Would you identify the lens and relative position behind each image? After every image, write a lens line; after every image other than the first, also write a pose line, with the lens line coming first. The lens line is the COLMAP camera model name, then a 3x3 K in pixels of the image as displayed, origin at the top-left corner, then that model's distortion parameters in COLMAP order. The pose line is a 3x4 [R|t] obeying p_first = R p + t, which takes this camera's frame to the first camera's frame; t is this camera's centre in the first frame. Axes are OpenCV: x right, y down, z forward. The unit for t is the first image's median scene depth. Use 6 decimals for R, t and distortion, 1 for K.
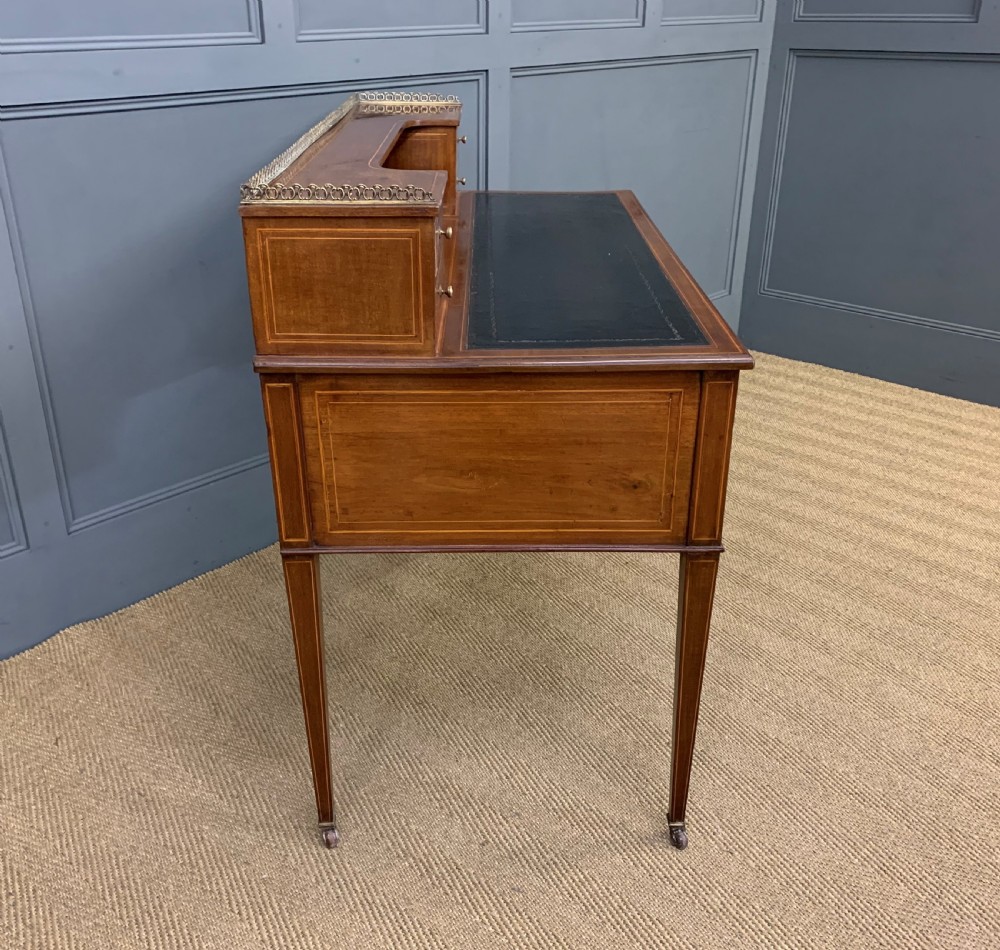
lens RADIAL K [[1006.5, 0, 479.2], [0, 1006.5, 501.8], [0, 0, 1]] dist [0.134933, -0.287927]
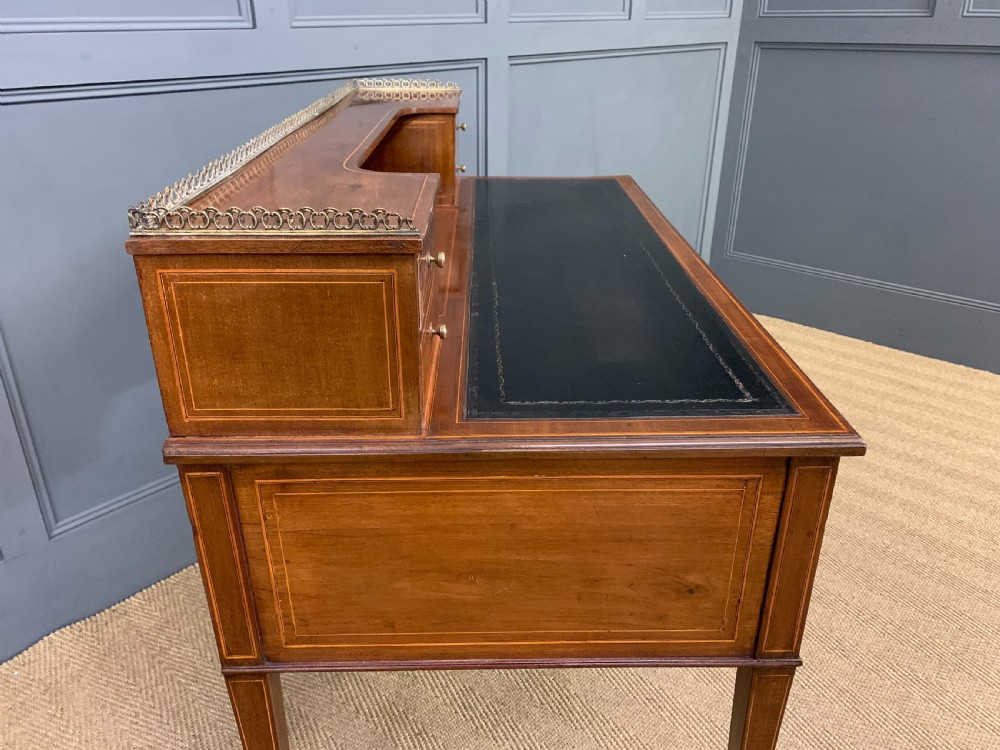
lens RADIAL K [[766.4, 0, 490.7], [0, 766.4, 373.2], [0, 0, 1]] dist [0.018376, -0.005862]
pose [[0.999881, -0.005808, 0.014317, -0.001464], [0.006085, 0.999793, -0.019429, -0.162860], [-0.014201, 0.019514, 0.999709, 0.418534]]
